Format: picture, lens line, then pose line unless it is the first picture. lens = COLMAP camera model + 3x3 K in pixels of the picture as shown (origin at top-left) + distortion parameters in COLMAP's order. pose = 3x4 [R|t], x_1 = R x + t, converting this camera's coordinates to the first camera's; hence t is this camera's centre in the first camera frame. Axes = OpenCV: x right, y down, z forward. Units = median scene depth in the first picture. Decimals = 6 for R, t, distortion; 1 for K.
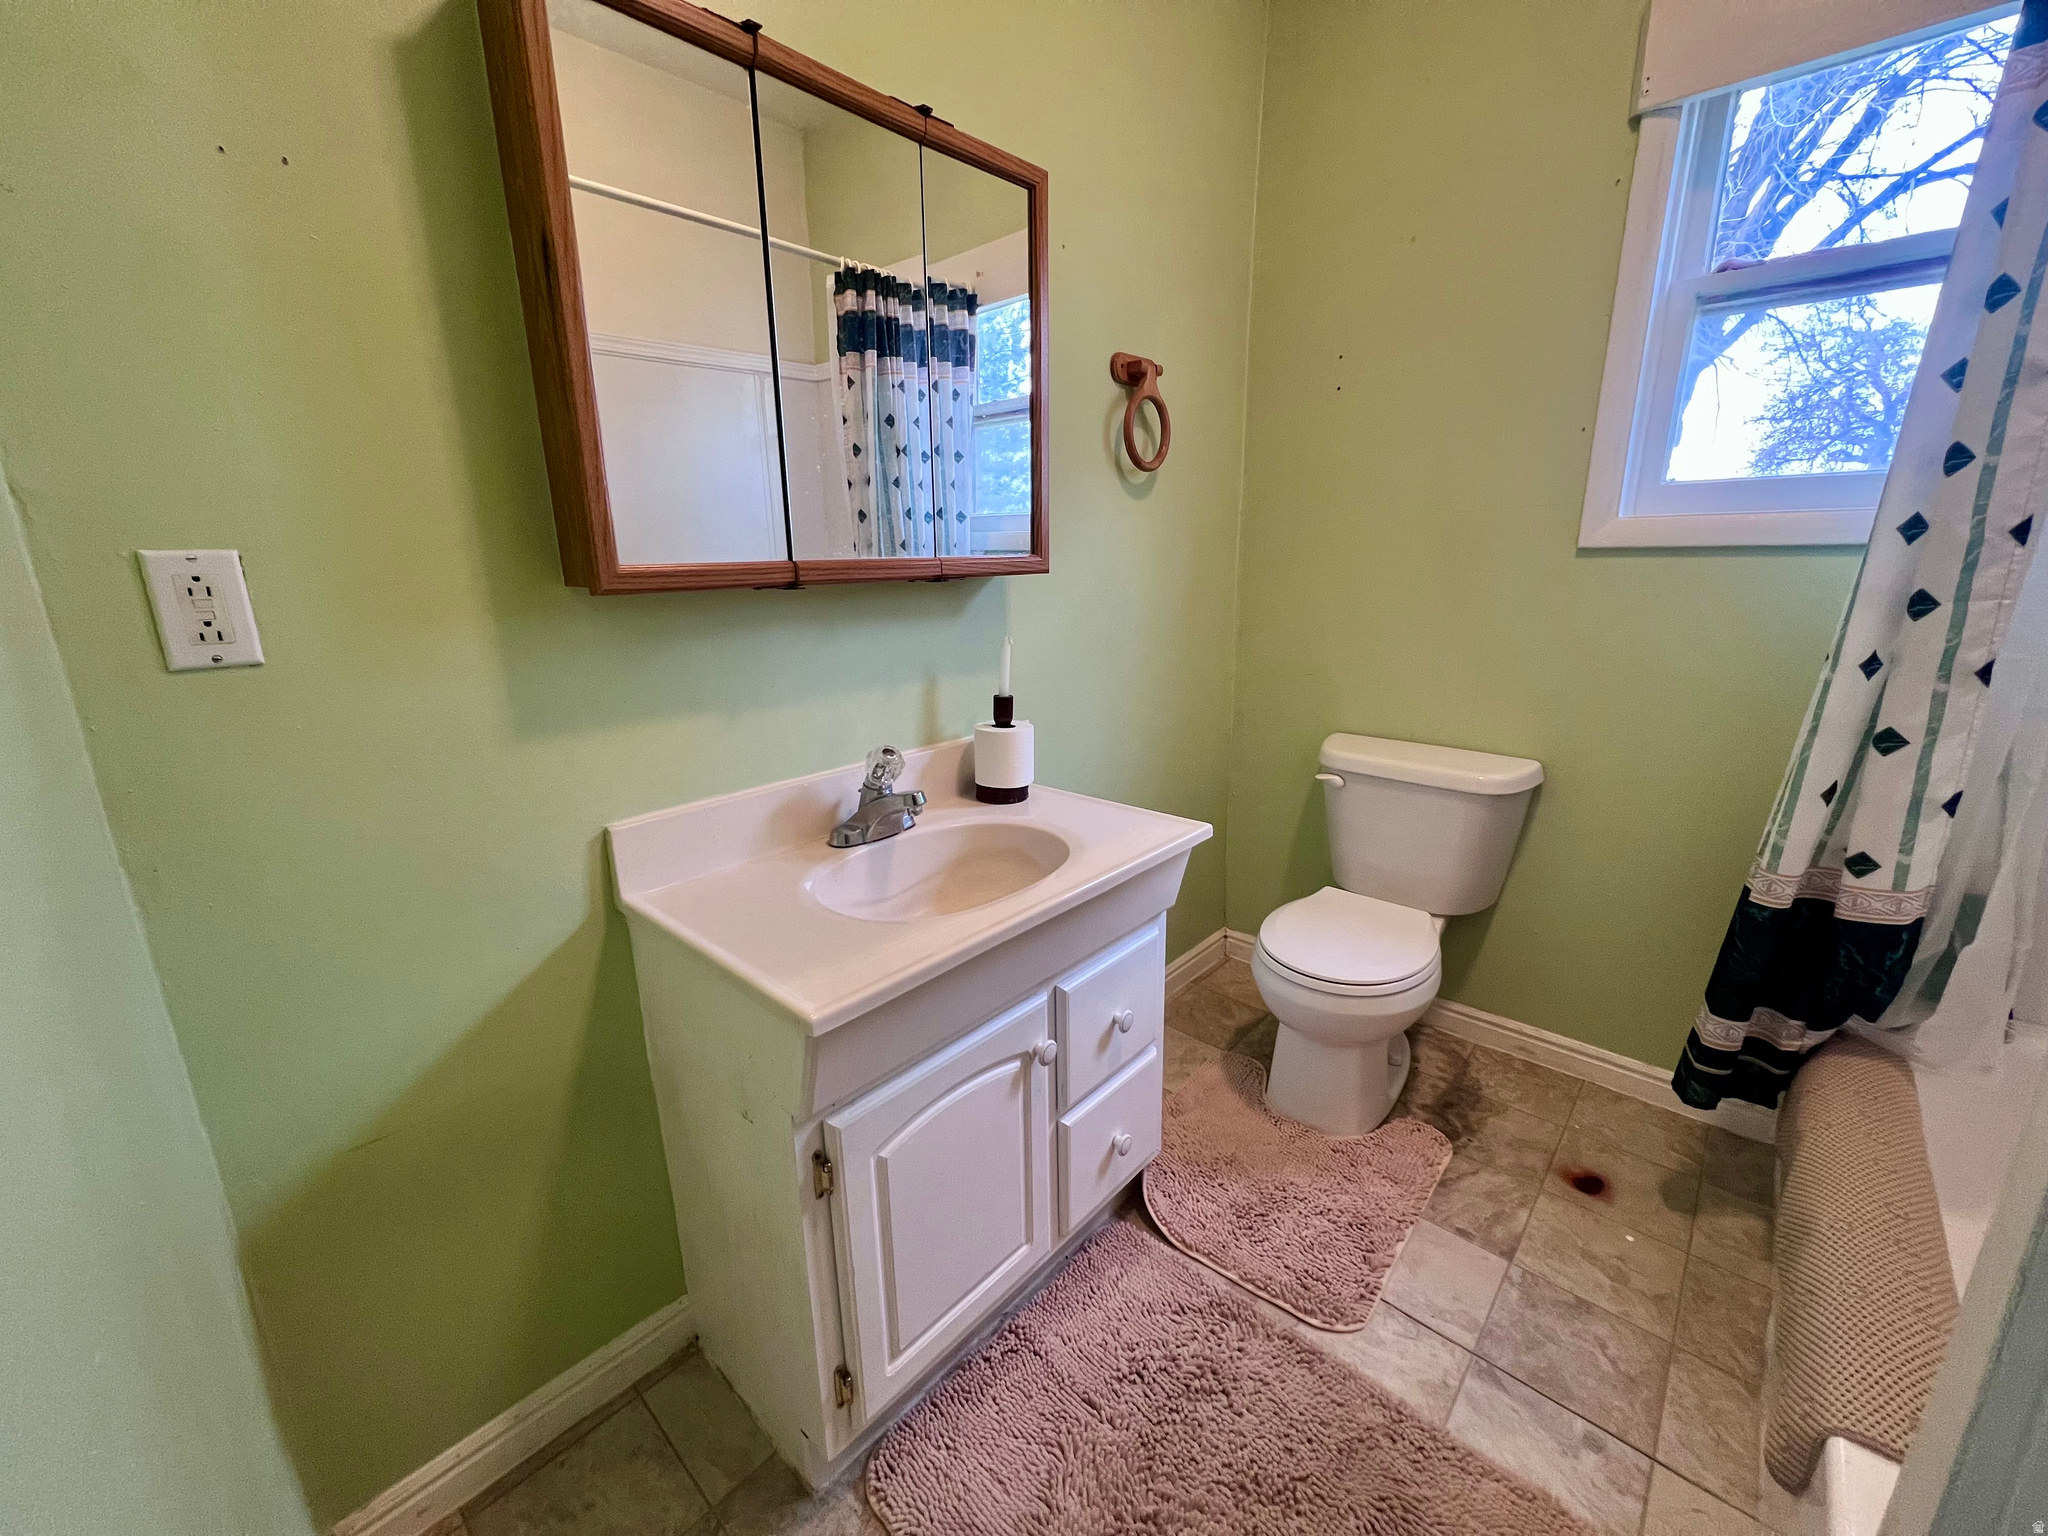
lens RADIAL K [[815.9, 0, 1024.0], [0, 815.9, 763.5], [0, 0, 1]] dist [-0.003403, 0.000094]
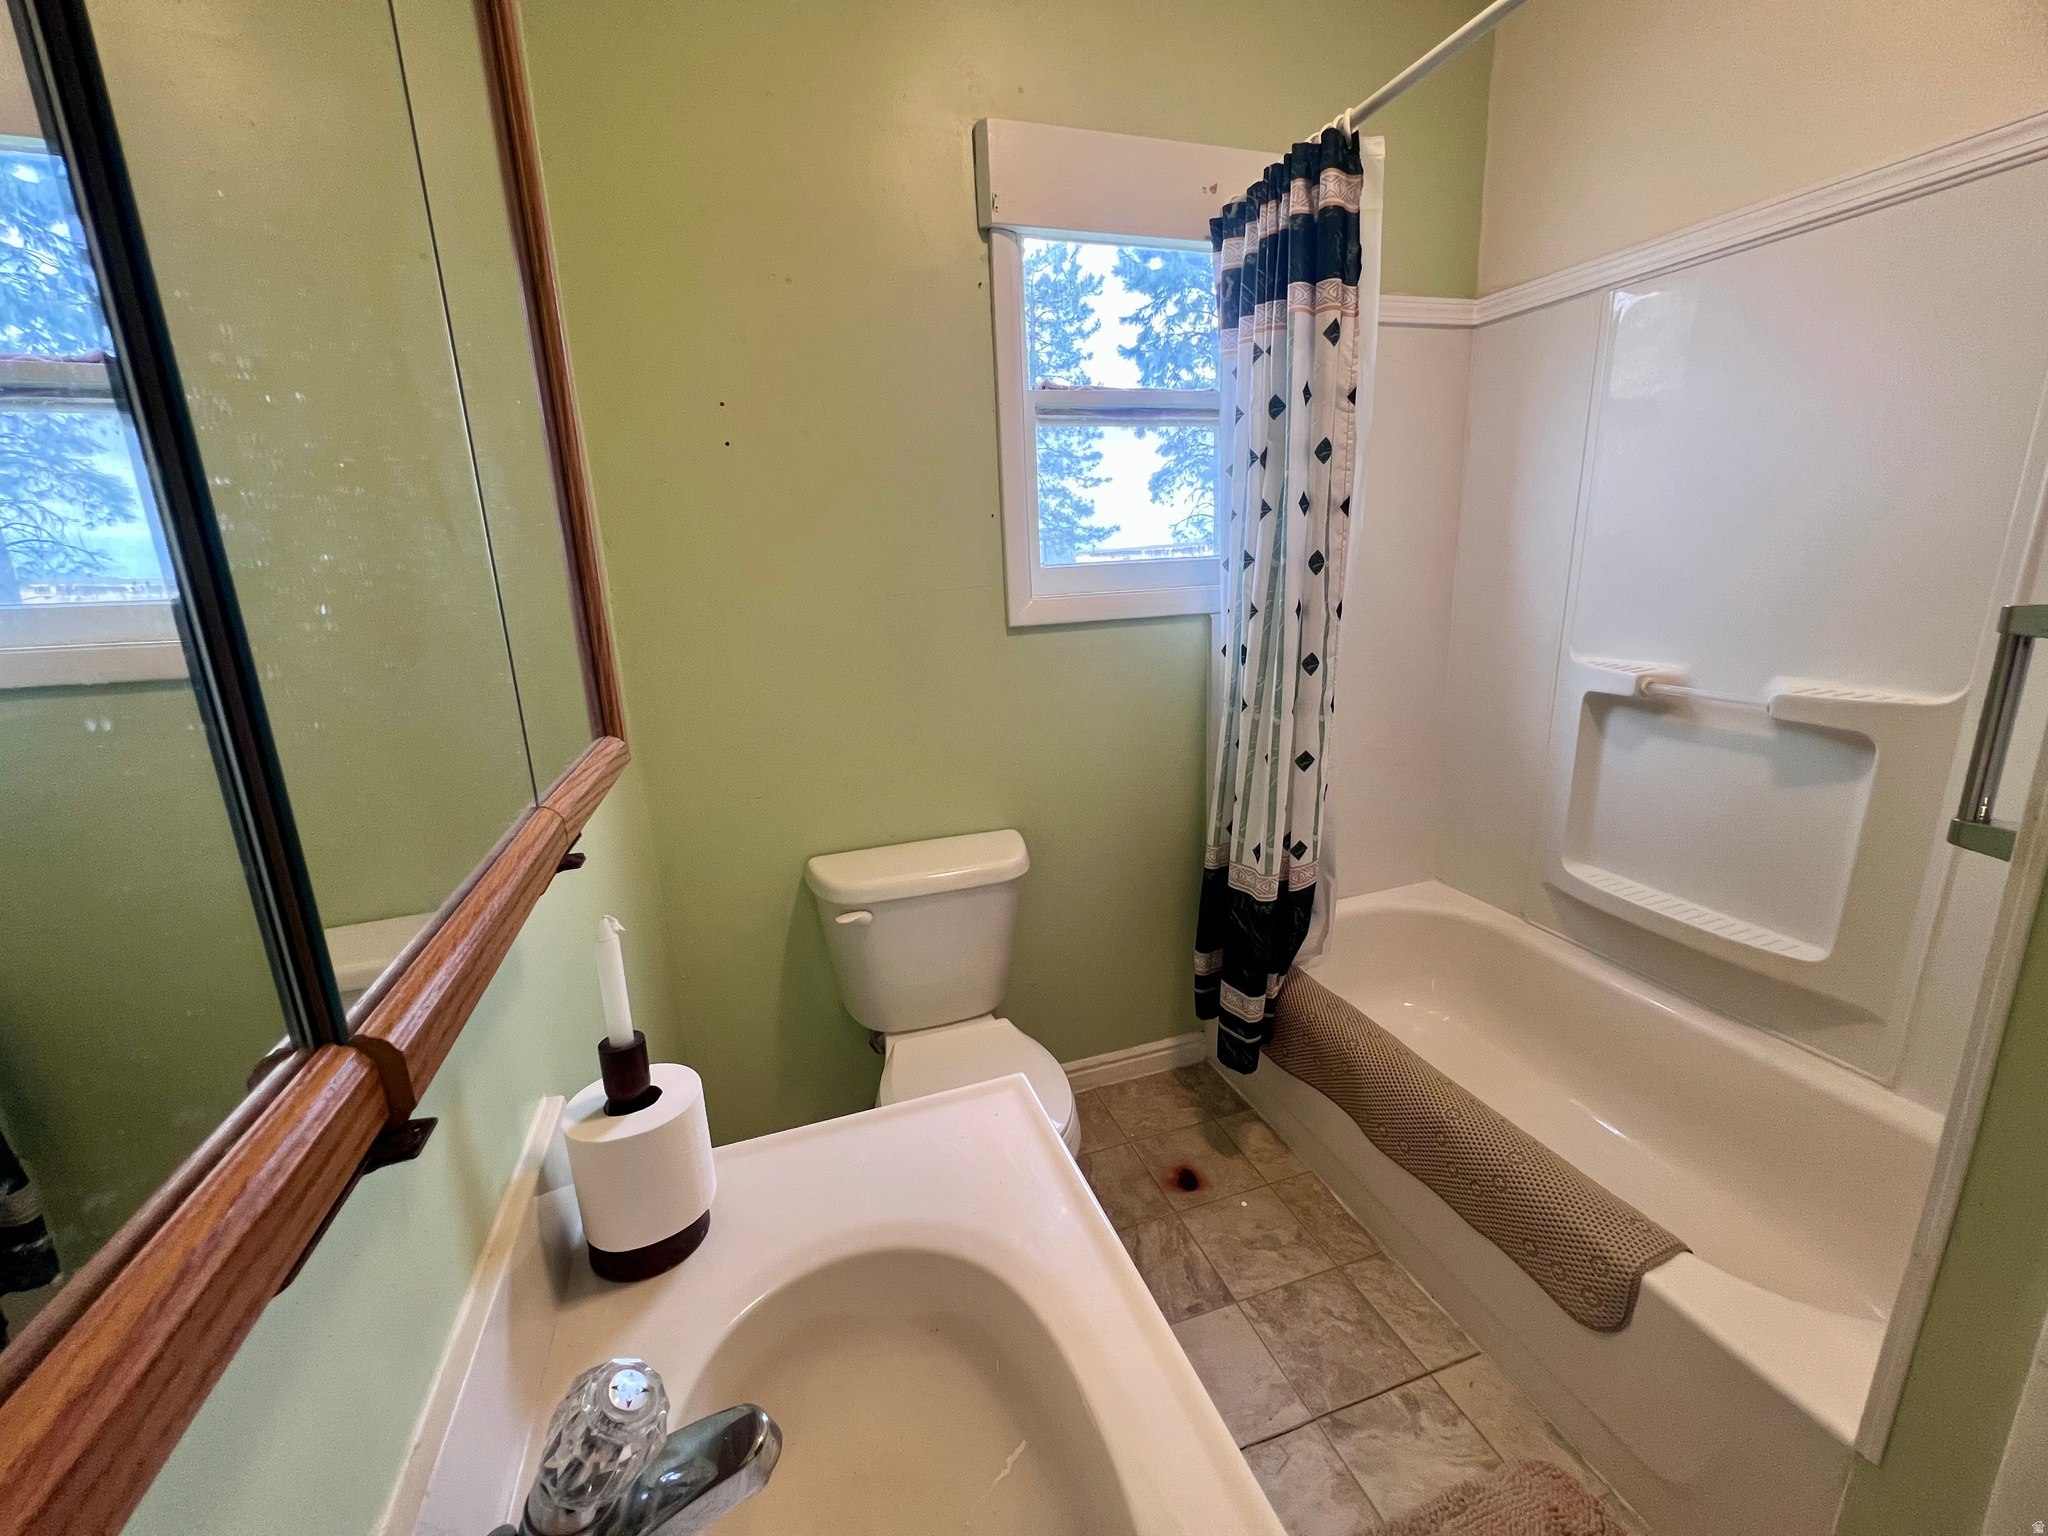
lens RADIAL K [[815.9, 0, 1016.2], [0, 815.9, 762.5], [0, 0, 1]] dist [-0.003403, 0.000094]
pose [[0.493208, -0.212338, 0.843598, -0.288966], [0.256821, 0.962069, 0.092008, -0.233825], [-0.831137, 0.171275, 0.529033, 0.571422]]
